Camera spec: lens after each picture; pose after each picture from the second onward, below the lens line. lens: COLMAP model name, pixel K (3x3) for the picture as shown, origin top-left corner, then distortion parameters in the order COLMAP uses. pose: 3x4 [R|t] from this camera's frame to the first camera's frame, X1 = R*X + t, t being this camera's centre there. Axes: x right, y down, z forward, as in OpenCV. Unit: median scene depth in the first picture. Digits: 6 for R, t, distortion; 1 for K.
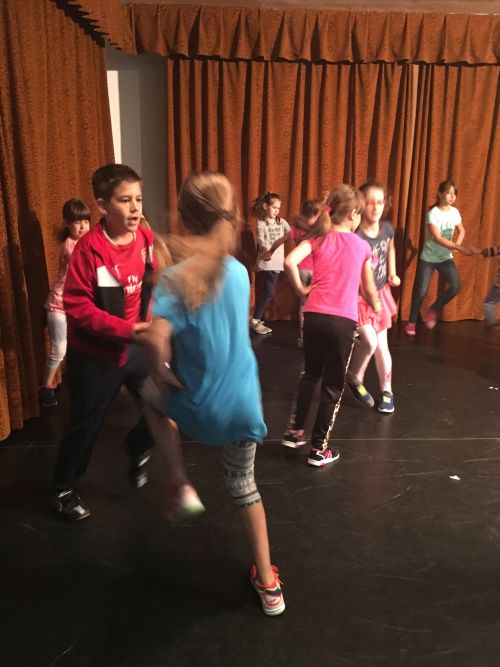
lens RADIAL K [[547.6, 0, 254.3], [0, 547.6, 331.1], [0, 0, 1]] dist [0.050703, -0.079572]
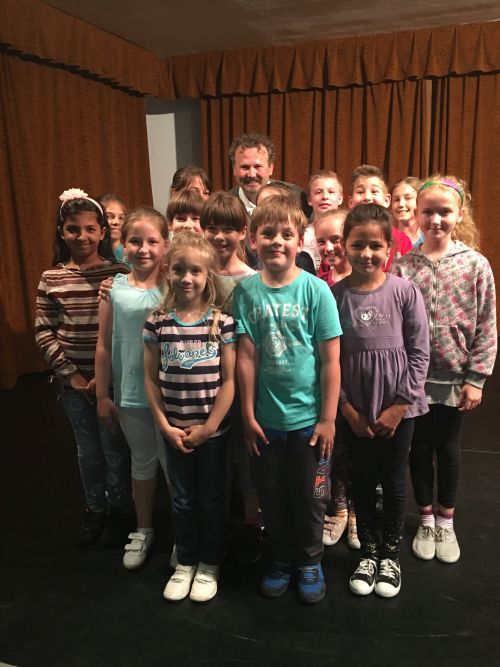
lens RADIAL K [[547.6, 0, 274.7], [0, 547.6, 334.1], [0, 0, 1]] dist [0.050703, -0.079572]
pose [[0.945630, 0.036066, -0.323237, 0.377658], [-0.043833, 0.998898, -0.016781, 0.007586], [0.322276, 0.030038, 0.946169, -0.023222]]
